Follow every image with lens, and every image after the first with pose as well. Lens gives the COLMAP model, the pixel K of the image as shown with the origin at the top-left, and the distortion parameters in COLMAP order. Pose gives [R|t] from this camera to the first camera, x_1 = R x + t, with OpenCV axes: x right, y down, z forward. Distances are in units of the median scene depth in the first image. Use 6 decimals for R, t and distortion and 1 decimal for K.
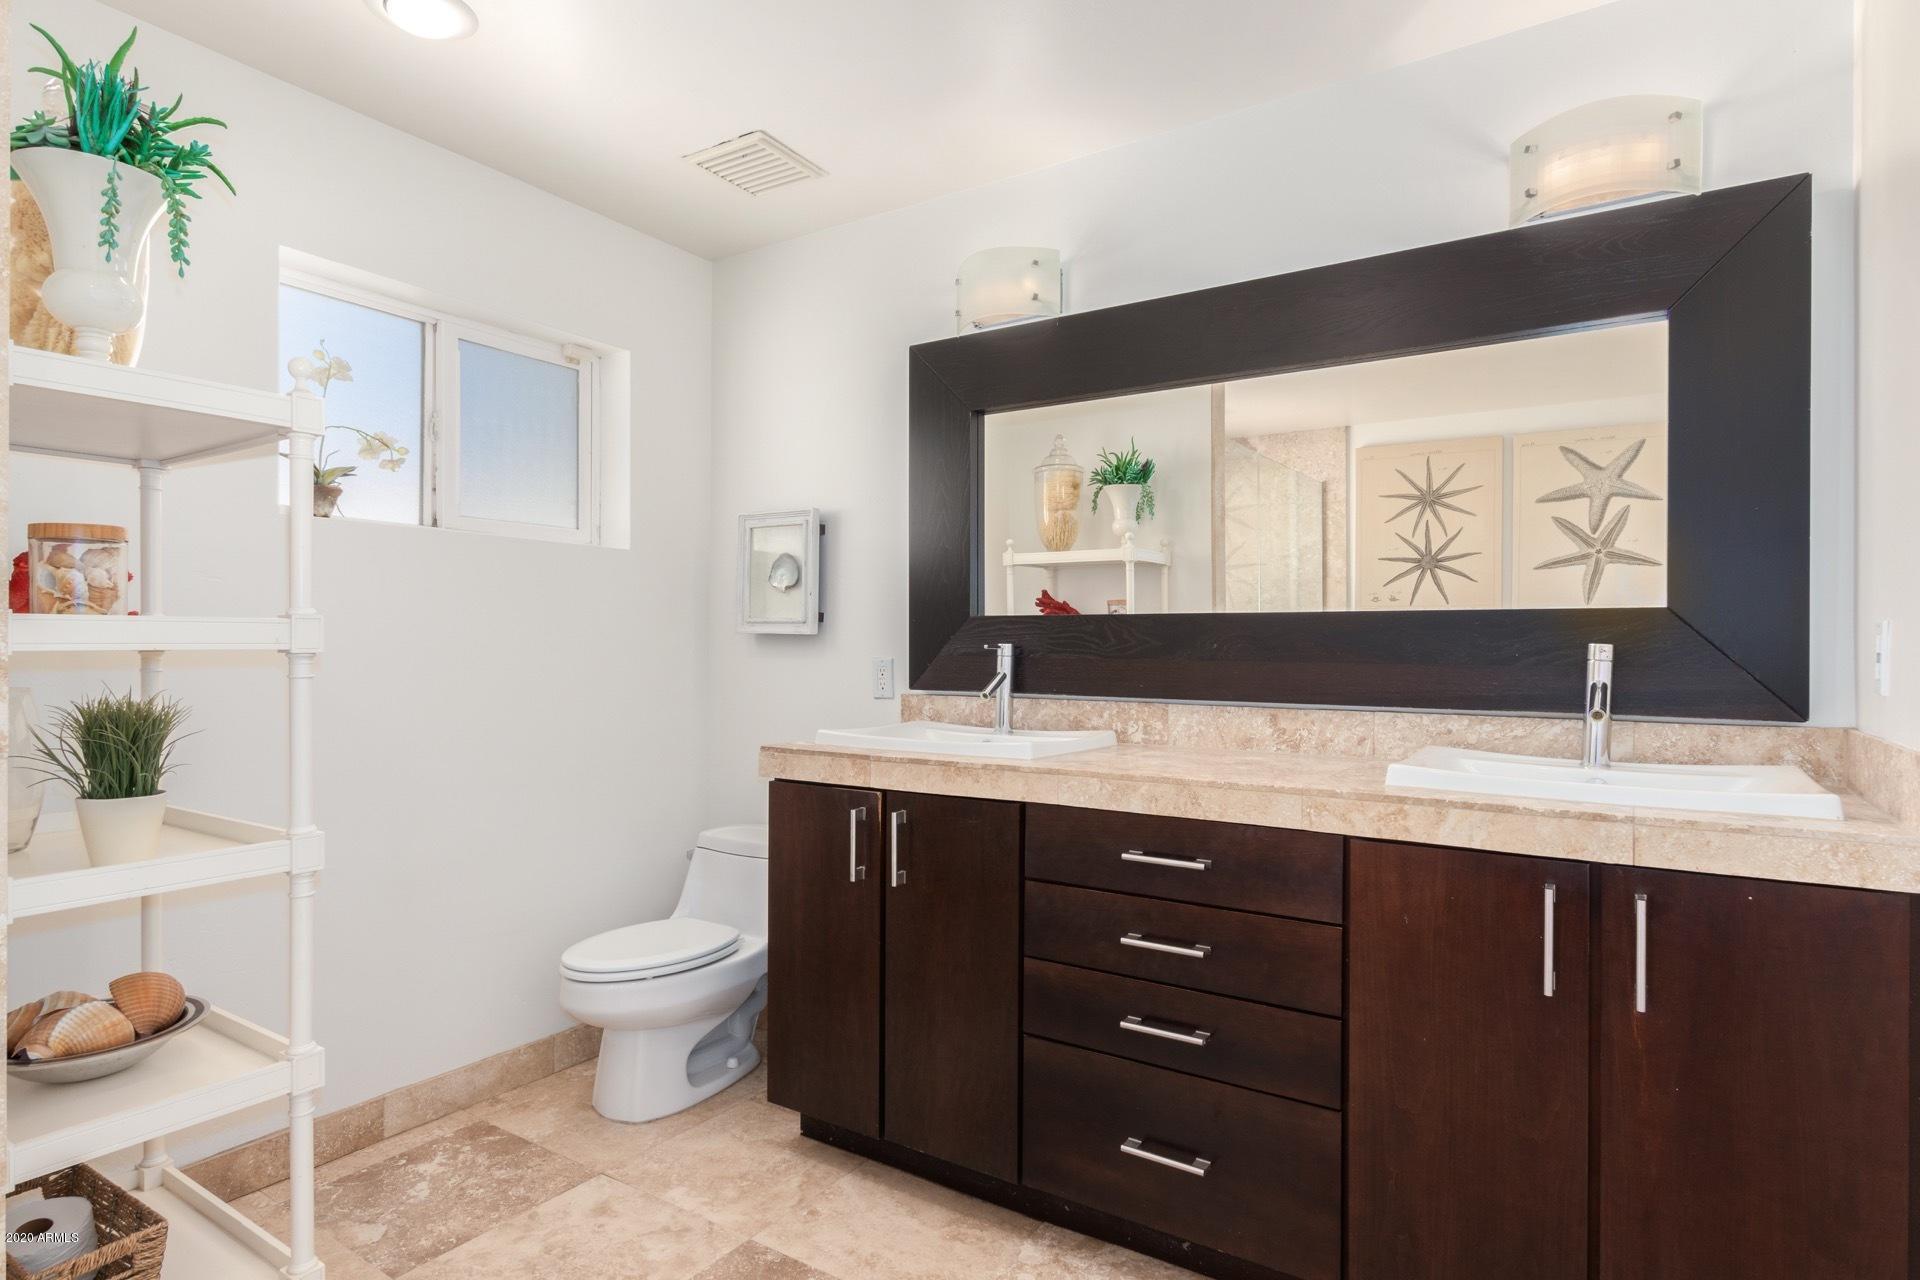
lens RADIAL K [[1053.0, 0, 959.4], [0, 1053.0, 638.8], [0, 0, 1]] dist [-0.006089, -0.000865]
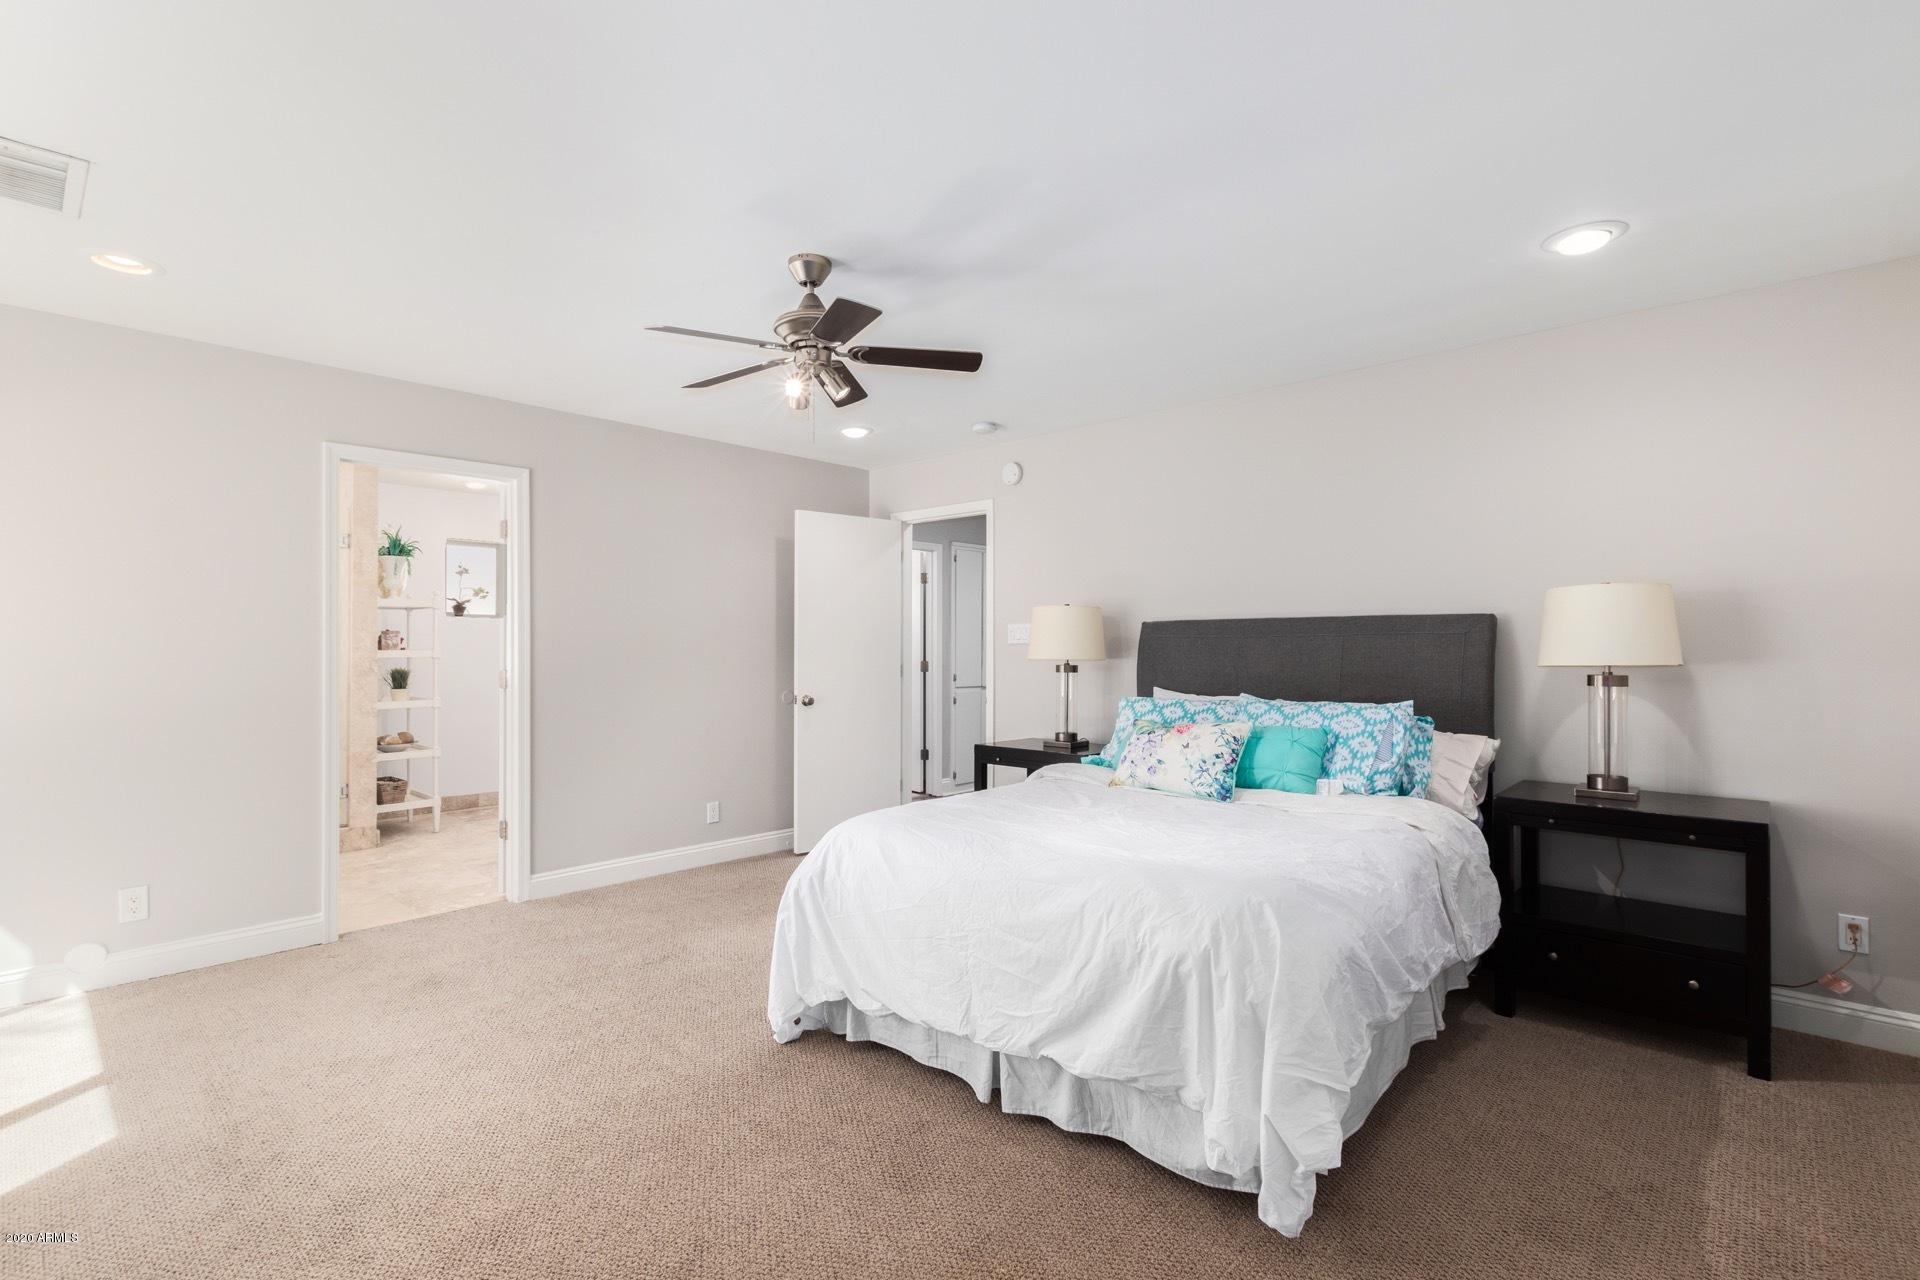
lens RADIAL K [[888.8, 0, 945.3], [0, 888.8, 640.9], [0, 0, 1]] dist [0.004087, -0.000193]
pose [[0.987385, -0.002845, -0.158310, 2.190101], [0.002947, 0.999996, 0.000413, -0.056307], [0.158308, -0.000874, 0.987389, -2.483031]]
